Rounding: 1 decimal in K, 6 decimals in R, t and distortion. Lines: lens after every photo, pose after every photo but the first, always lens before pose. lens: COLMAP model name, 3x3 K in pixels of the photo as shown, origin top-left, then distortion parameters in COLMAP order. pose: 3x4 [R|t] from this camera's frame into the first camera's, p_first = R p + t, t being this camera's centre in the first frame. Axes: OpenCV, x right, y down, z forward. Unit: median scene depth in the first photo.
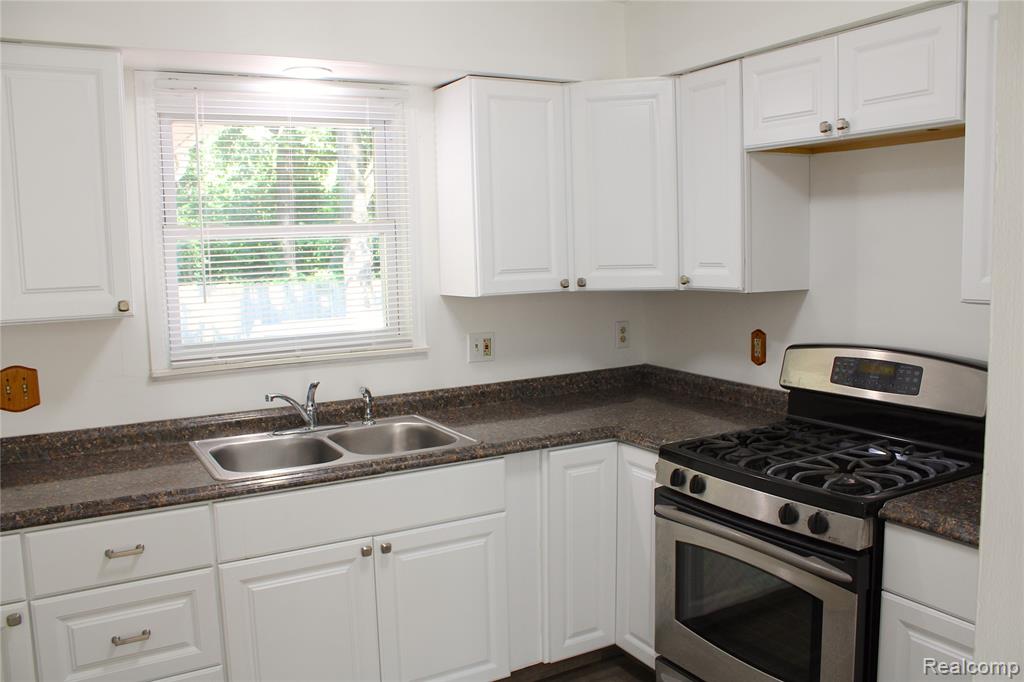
lens RADIAL K [[851.3, 0, 512.3], [0, 851.3, 341.9], [0, 0, 1]] dist [-0.163136, 0.133155]
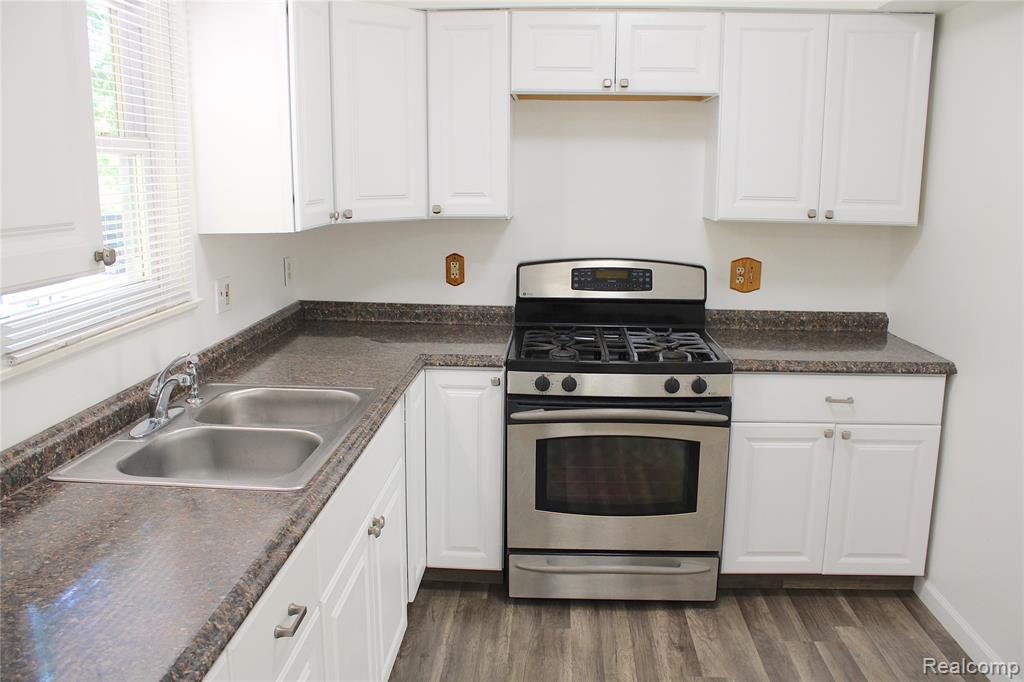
lens RADIAL K [[851.3, 0, 508.6], [0, 851.3, 339.3], [0, 0, 1]] dist [-0.163136, 0.133155]
pose [[0.545463, -0.135226, 0.827154, -0.699557], [0.077069, 0.990810, 0.111158, -0.025076], [-0.834584, 0.003116, 0.550872, 0.373827]]
